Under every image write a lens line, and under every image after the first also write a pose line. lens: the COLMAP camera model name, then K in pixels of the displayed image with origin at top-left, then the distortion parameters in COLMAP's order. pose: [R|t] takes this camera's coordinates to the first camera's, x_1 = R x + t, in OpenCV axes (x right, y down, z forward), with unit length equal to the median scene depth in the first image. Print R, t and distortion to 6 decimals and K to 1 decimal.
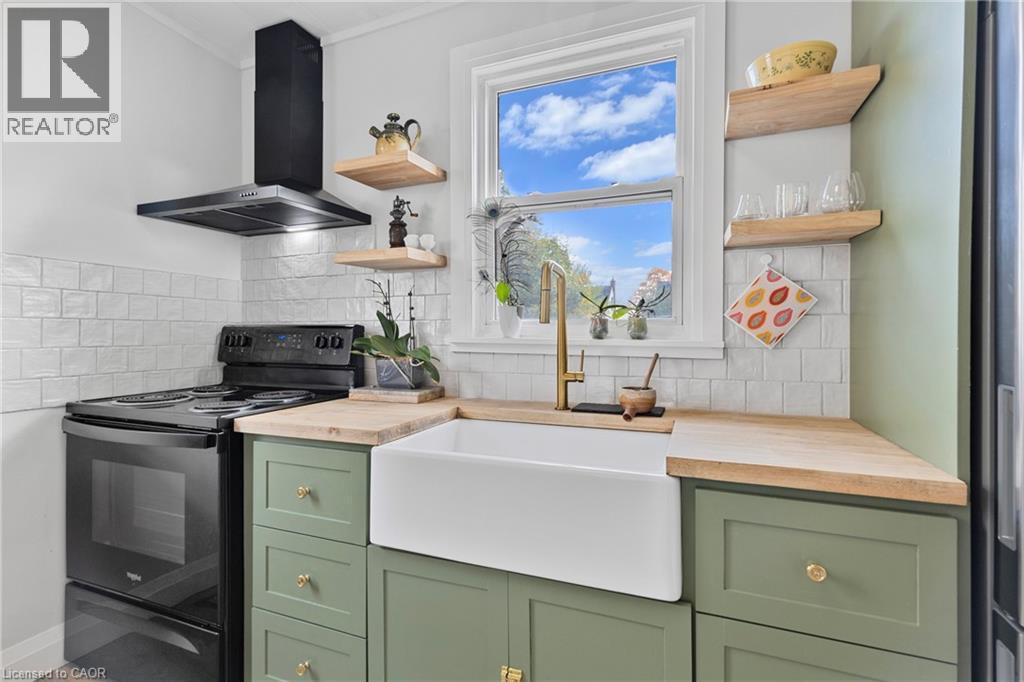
lens RADIAL K [[463.8, 0, 517.3], [0, 463.8, 335.8], [0, 0, 1]] dist [0.000644, -0.000006]
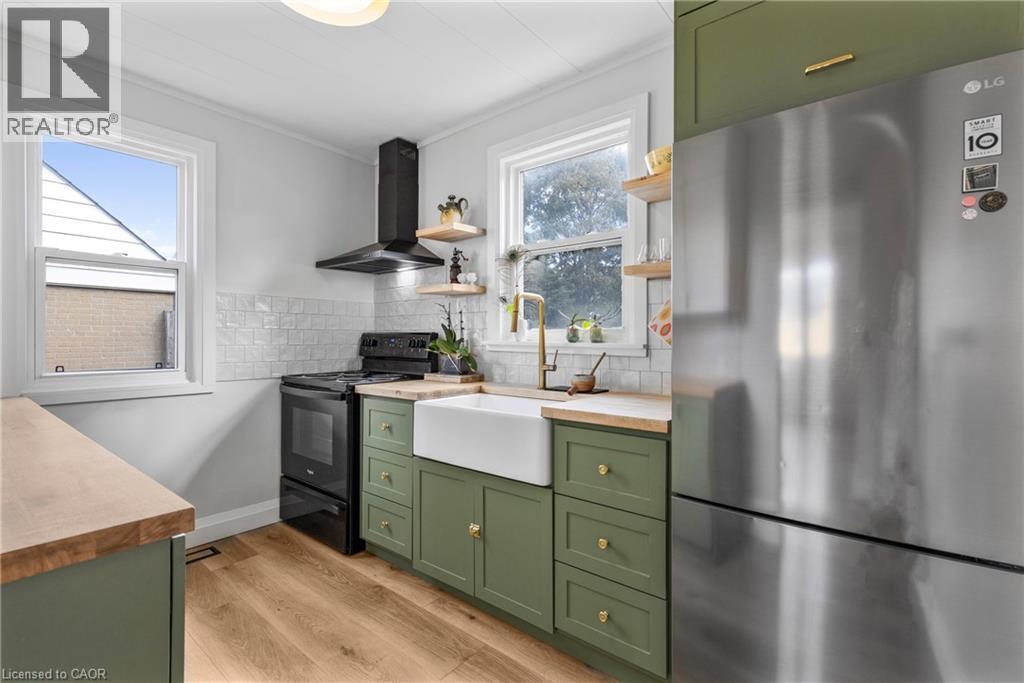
lens RADIAL K [[463.8, 0, 511.1], [0, 463.8, 340.5], [0, 0, 1]] dist [0.000644, -0.000006]
pose [[0.948433, 0.004755, -0.316943, 0.451079], [-0.005340, 0.999985, -0.000979, 0.003187], [0.316934, 0.002621, 0.948444, -0.434039]]
